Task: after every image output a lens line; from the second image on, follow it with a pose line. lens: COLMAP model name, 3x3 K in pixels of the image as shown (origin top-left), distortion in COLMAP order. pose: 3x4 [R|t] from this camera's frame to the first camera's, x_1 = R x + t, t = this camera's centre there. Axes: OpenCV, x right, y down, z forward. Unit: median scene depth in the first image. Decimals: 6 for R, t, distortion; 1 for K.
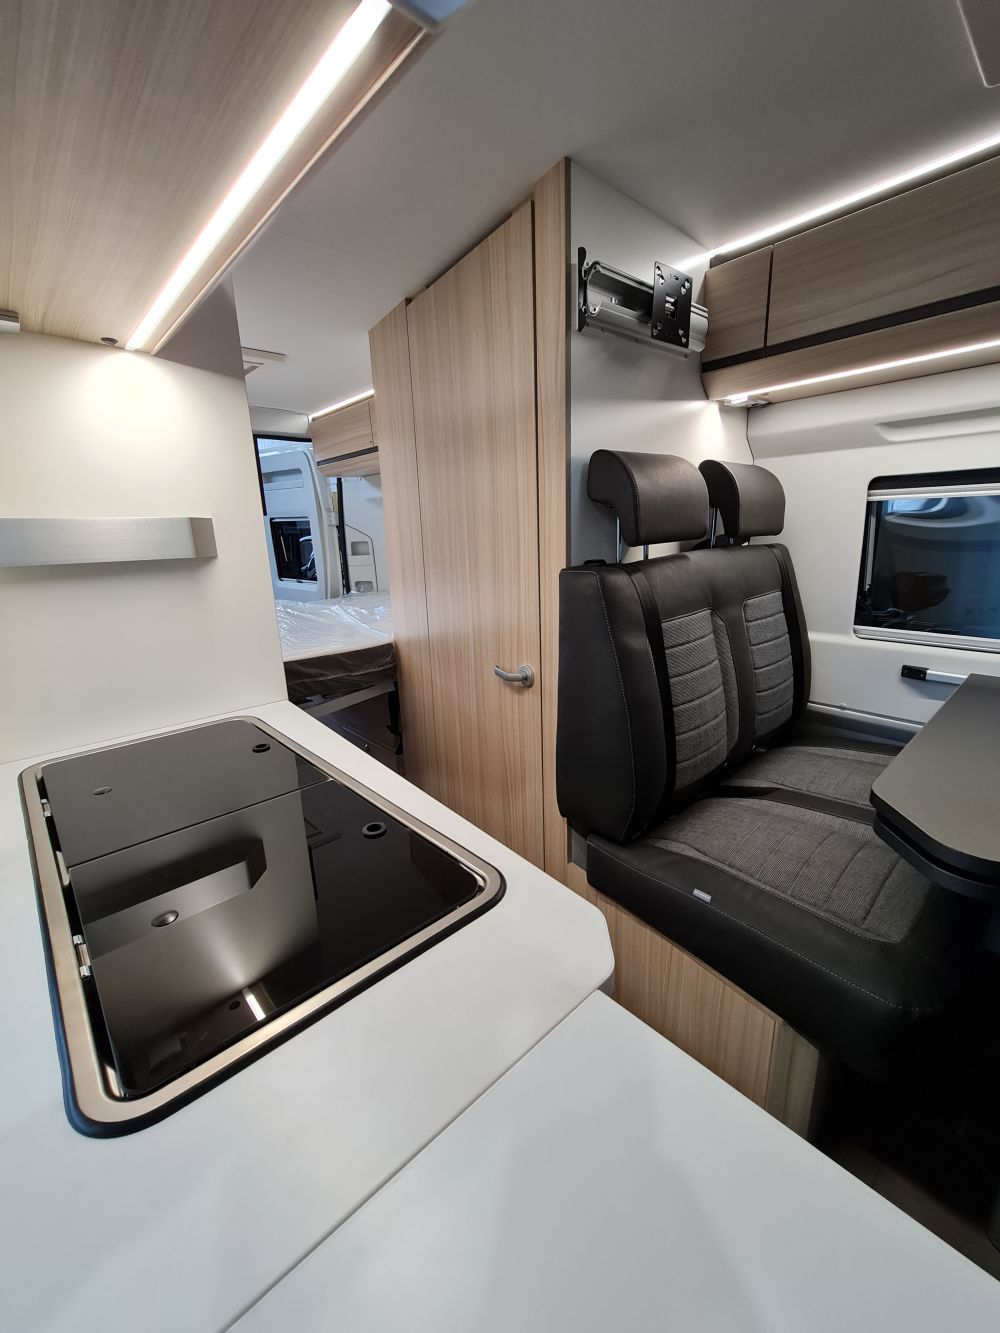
lens RADIAL K [[545.2, 0, 499.2], [0, 545.2, 669.9], [0, 0, 1]] dist [-0.002832, 0.000239]
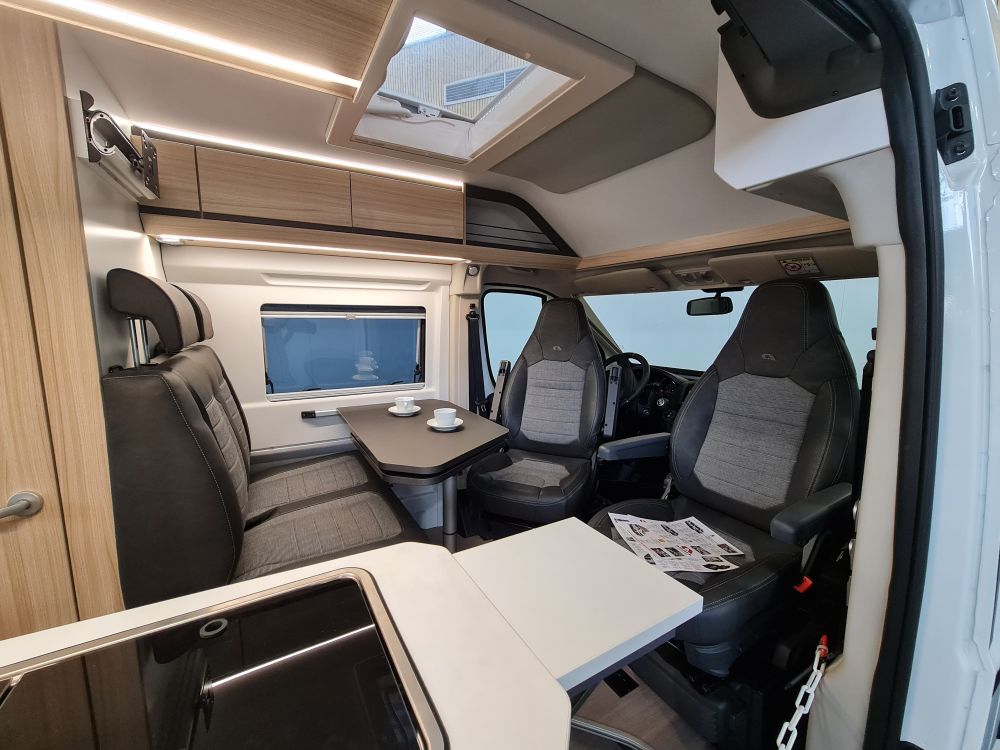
lens RADIAL K [[409.0, 0, 499.4], [0, 409.0, 374.9], [0, 0, 1]] dist [-0.002832, 0.000239]
pose [[0.210843, -0.101470, 0.972239, -0.383032], [0.240259, 0.969467, 0.049078, -0.036780], [-0.947534, 0.223242, 0.228785, 0.096096]]
